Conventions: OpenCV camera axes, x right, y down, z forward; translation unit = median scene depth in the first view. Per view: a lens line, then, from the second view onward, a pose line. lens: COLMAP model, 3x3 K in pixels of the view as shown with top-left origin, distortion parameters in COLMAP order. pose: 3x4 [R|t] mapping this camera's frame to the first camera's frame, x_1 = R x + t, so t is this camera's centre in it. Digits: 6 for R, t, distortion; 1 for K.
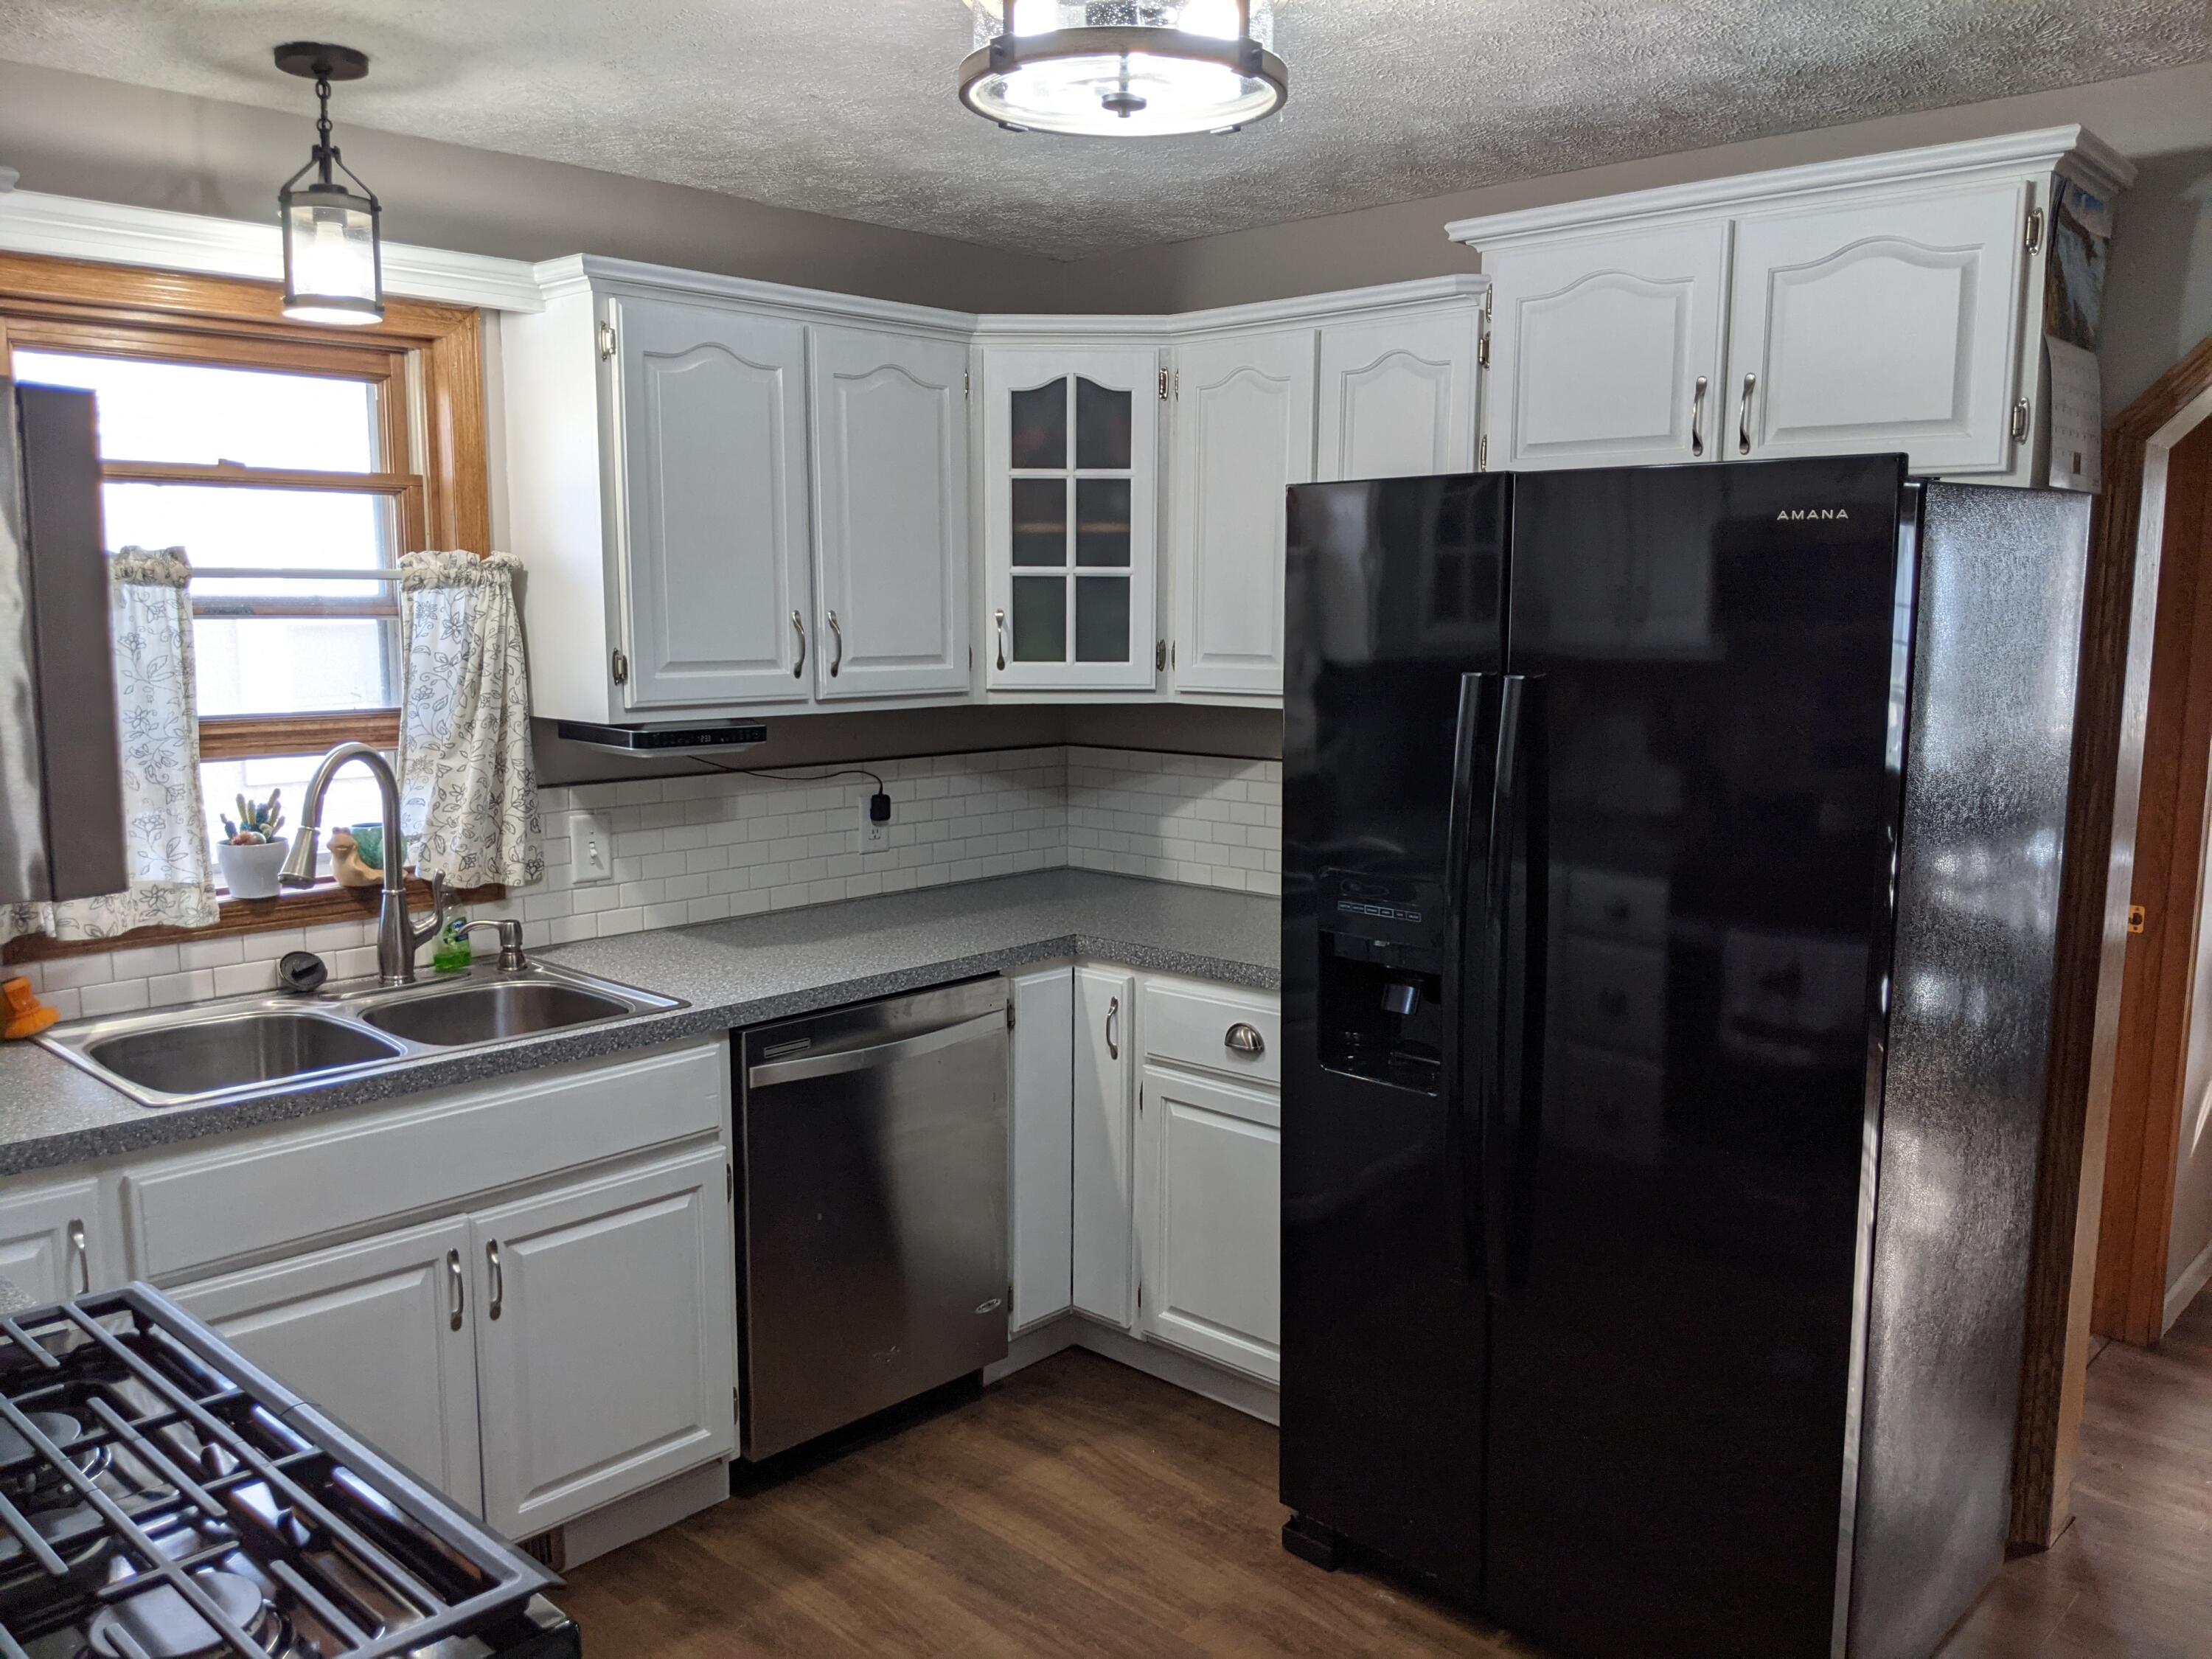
lens RADIAL K [[1795.4, 0, 1095.0], [0, 1795.4, 860.4], [0, 0, 1]] dist [0.067497, -0.132573]
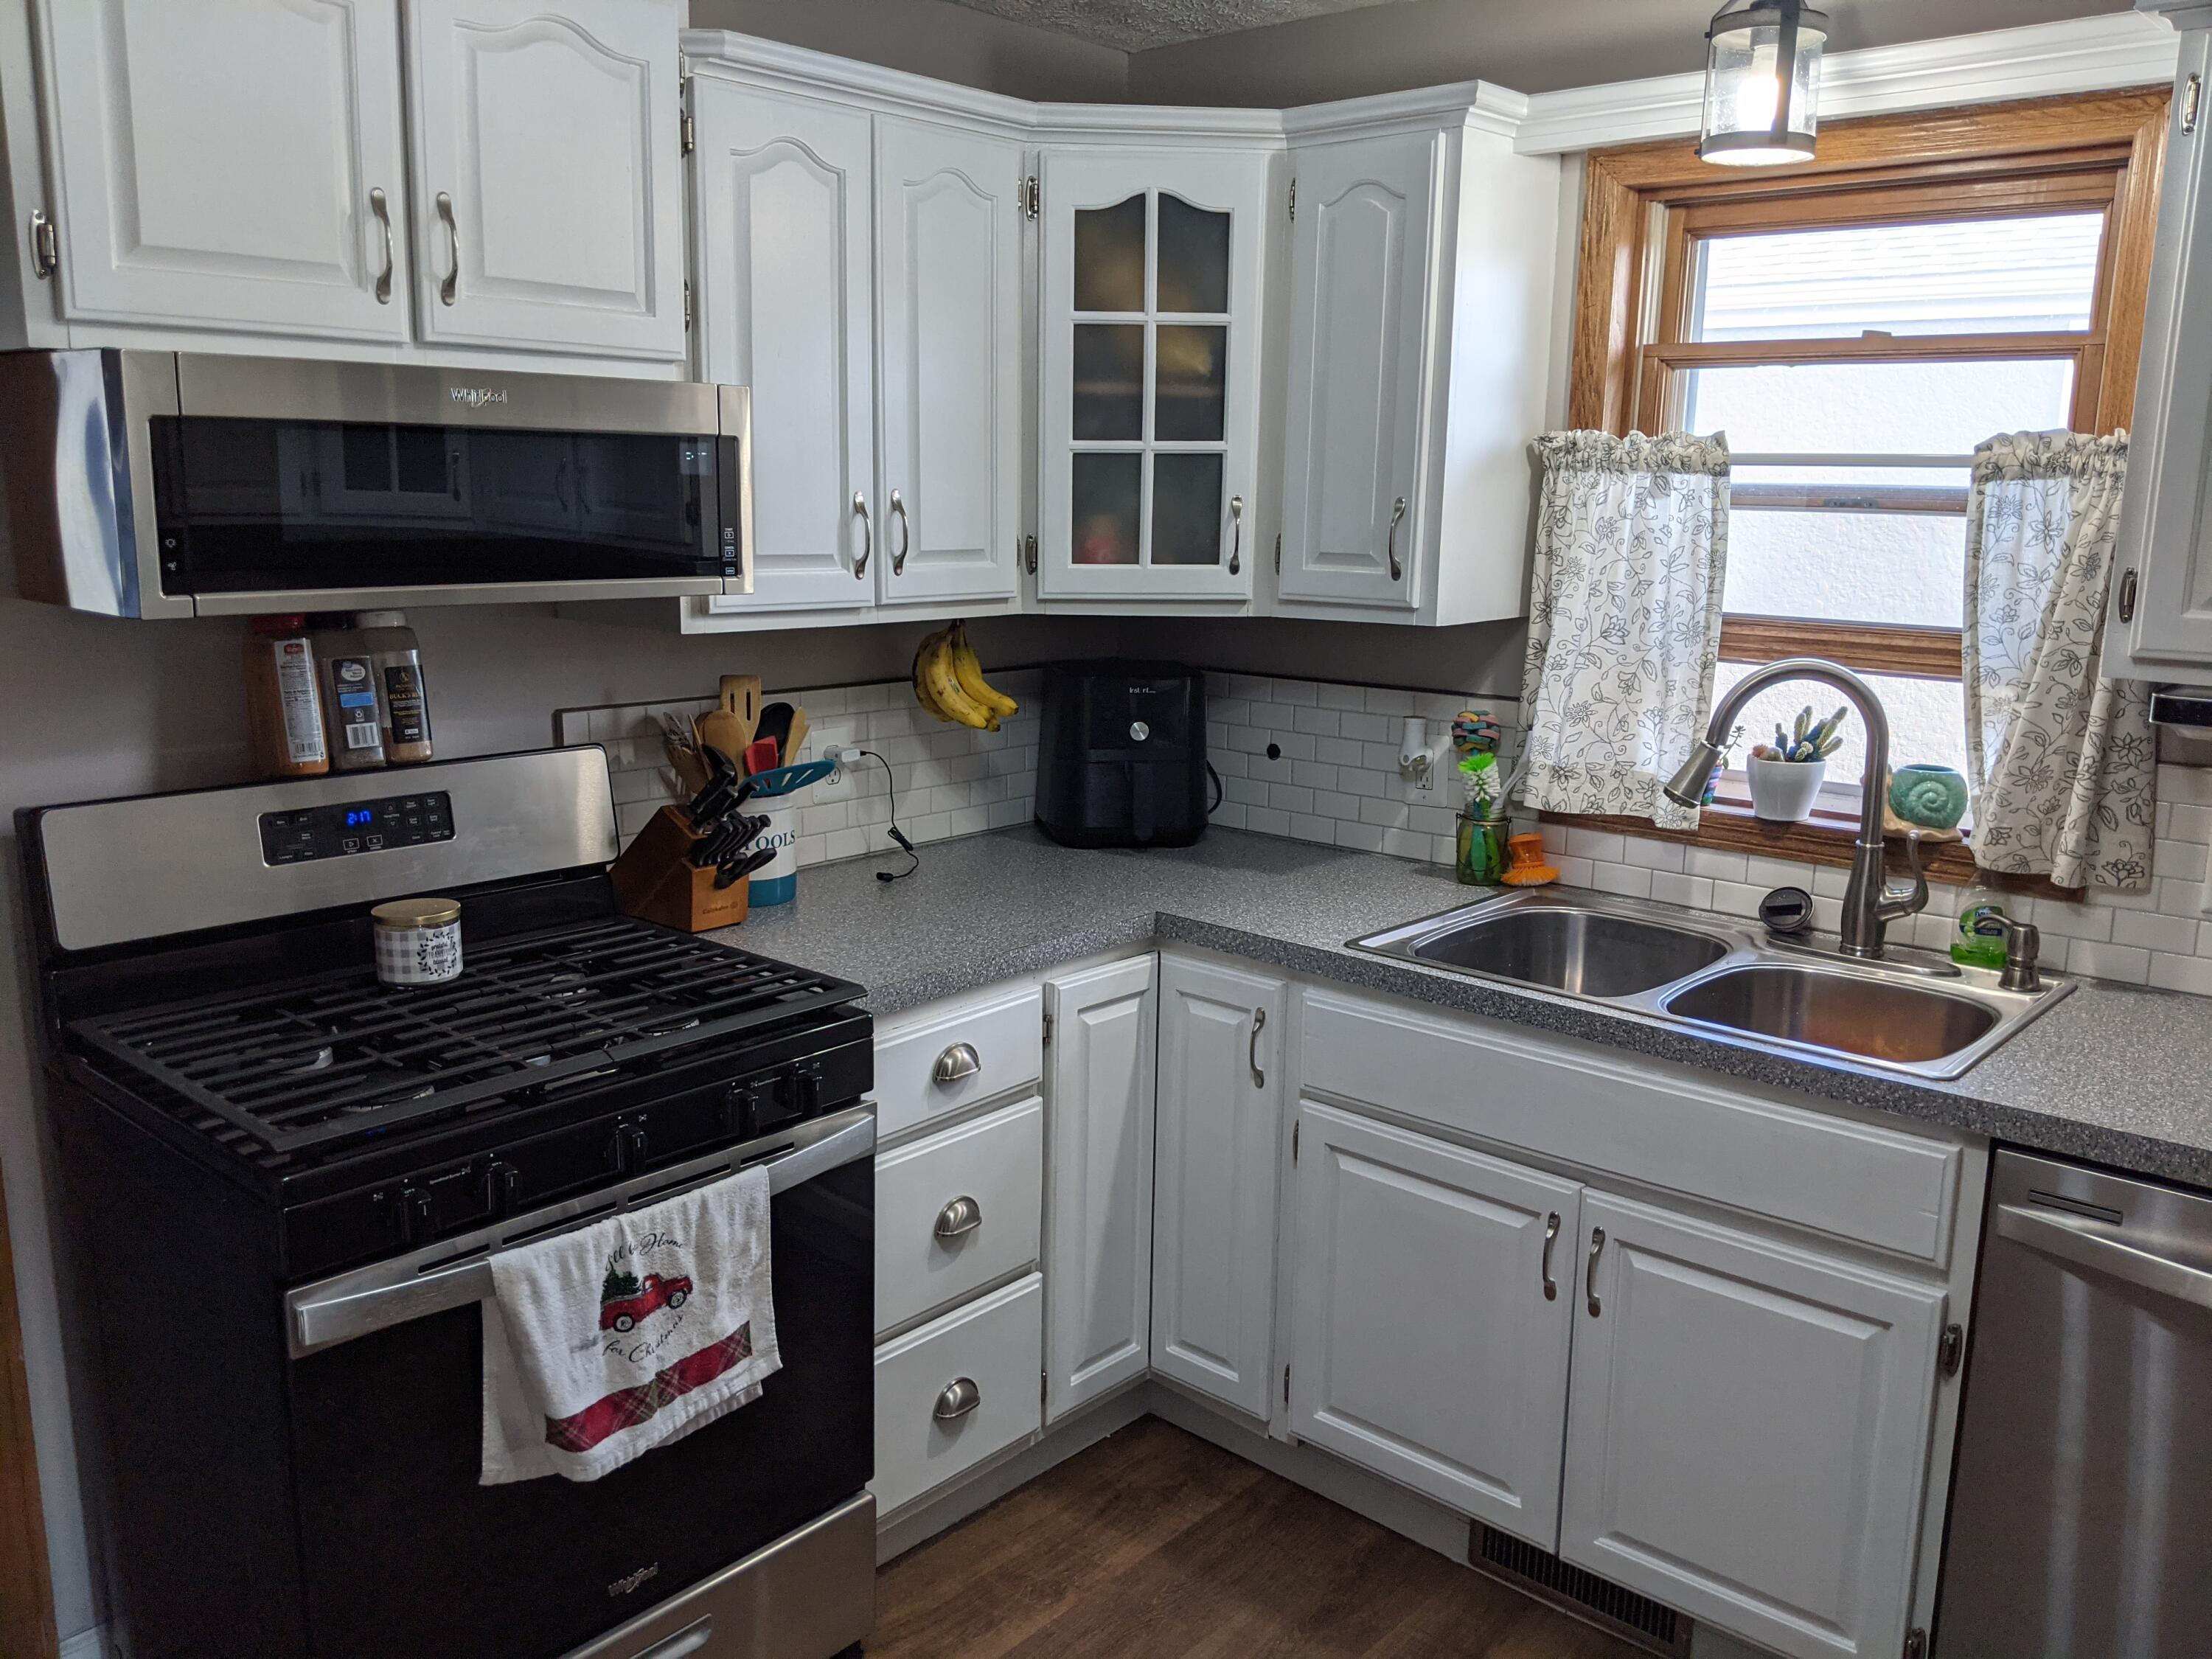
lens RADIAL K [[1795.4, 0, 1096.5], [0, 1795.4, 853.4], [0, 0, 1]] dist [0.067497, -0.132573]
pose [[0.006729, 0.205749, -0.978582, 0.374545], [-0.155451, 0.966922, 0.202229, -0.080910], [0.987821, 0.150761, 0.038490, 0.541518]]
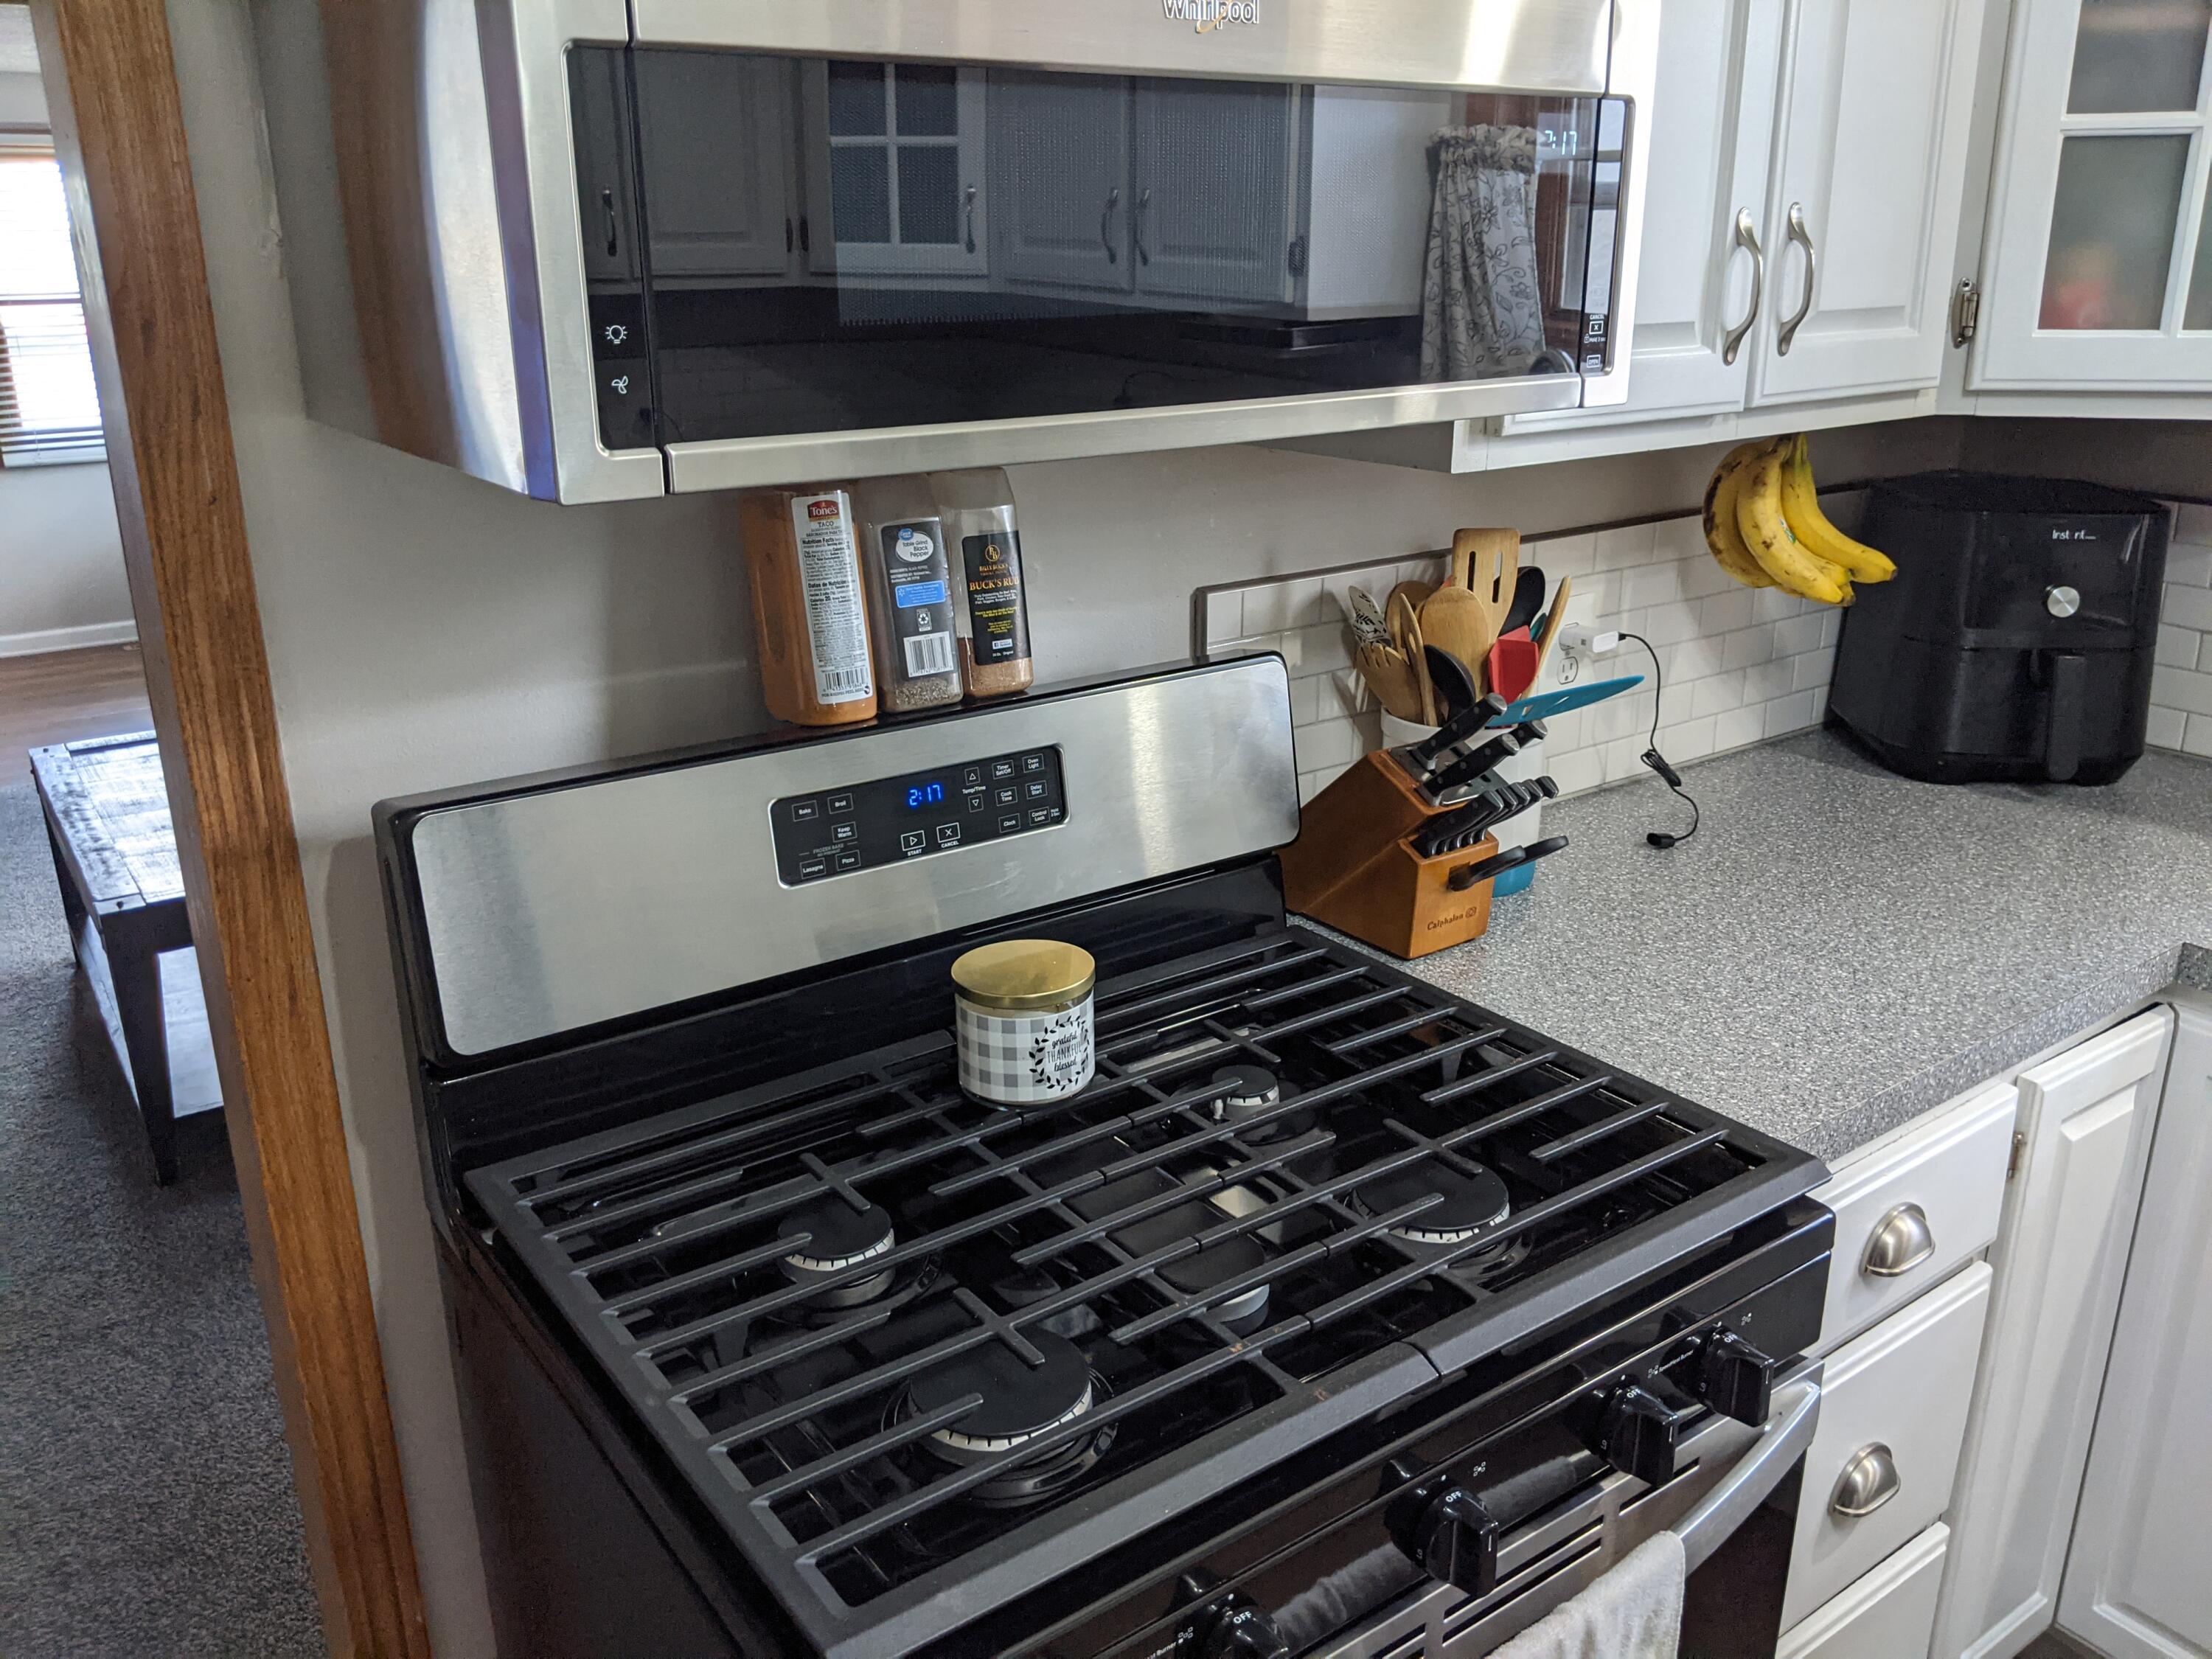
lens RADIAL K [[1795.4, 0, 1123.4], [0, 1795.4, 832.1], [0, 0, 1]] dist [0.067497, -0.132573]
pose [[-0.205276, 0.315512, -0.926452, 0.081098], [-0.128171, 0.929792, 0.345049, -0.051252], [0.970275, 0.189574, -0.150425, 0.402174]]
